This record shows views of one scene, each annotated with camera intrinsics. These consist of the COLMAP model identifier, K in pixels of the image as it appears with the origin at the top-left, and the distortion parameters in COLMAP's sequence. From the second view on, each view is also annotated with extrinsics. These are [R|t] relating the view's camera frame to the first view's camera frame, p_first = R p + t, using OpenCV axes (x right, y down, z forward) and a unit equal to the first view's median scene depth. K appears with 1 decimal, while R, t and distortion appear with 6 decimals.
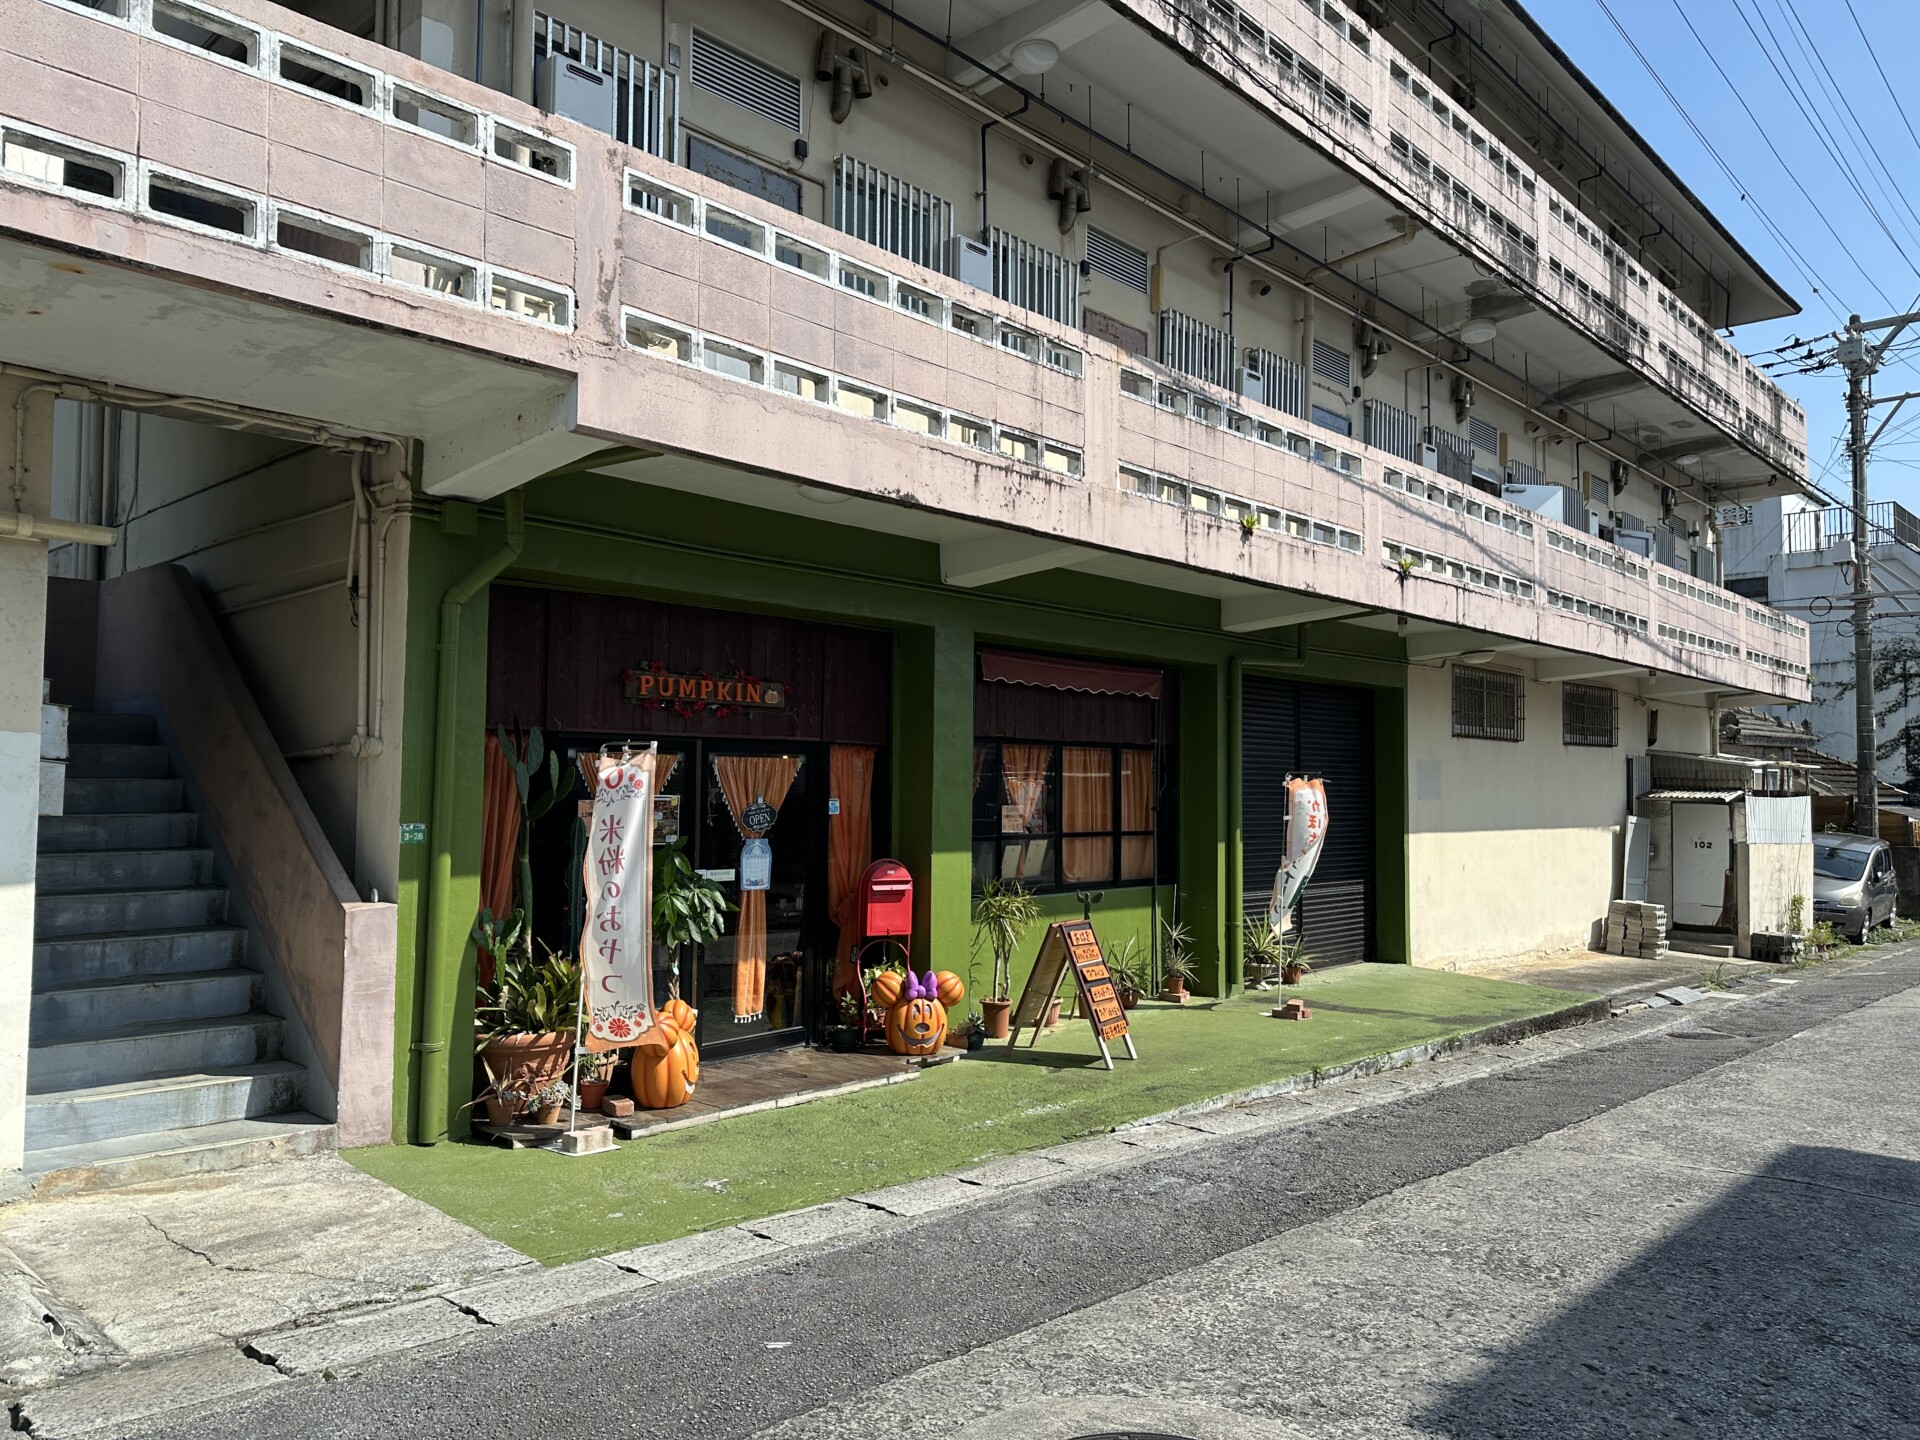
lens RADIAL K [[1351.0, 0, 958.7], [0, 1351.0, 729.6], [0, 0, 1]] dist [0.033176, -0.055585]
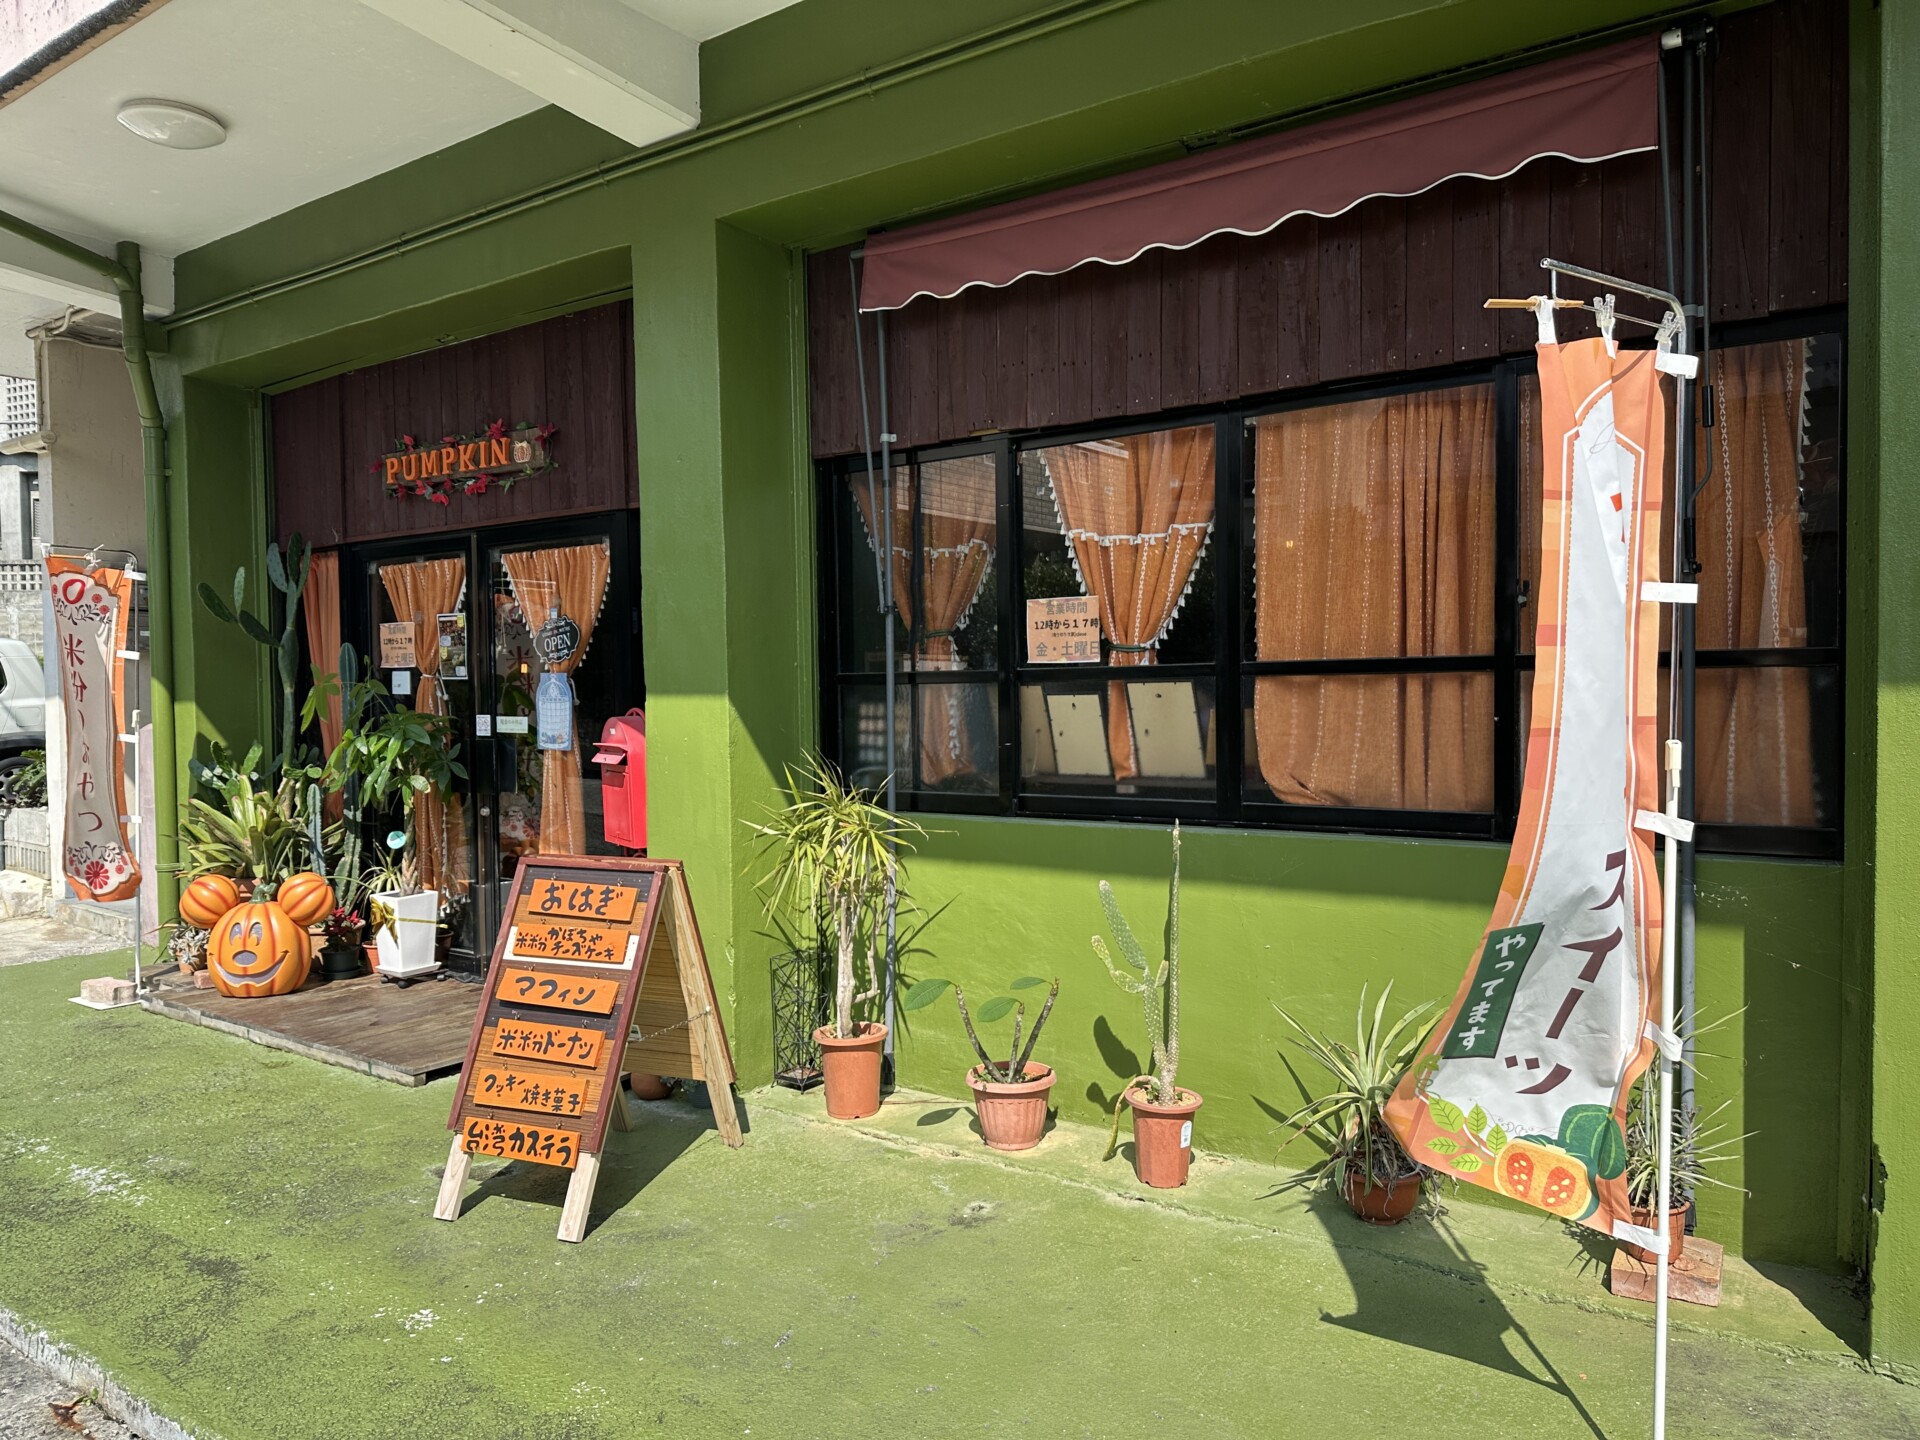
lens RADIAL K [[1351.0, 0, 958.7], [0, 1351.0, 729.6], [0, 0, 1]] dist [0.033176, -0.055585]
pose [[0.138379, 0.025382, -0.990054, 0.543522], [0.059219, 0.997671, 0.033854, 0.099935], [0.988607, -0.063315, 0.136554, 1.128809]]
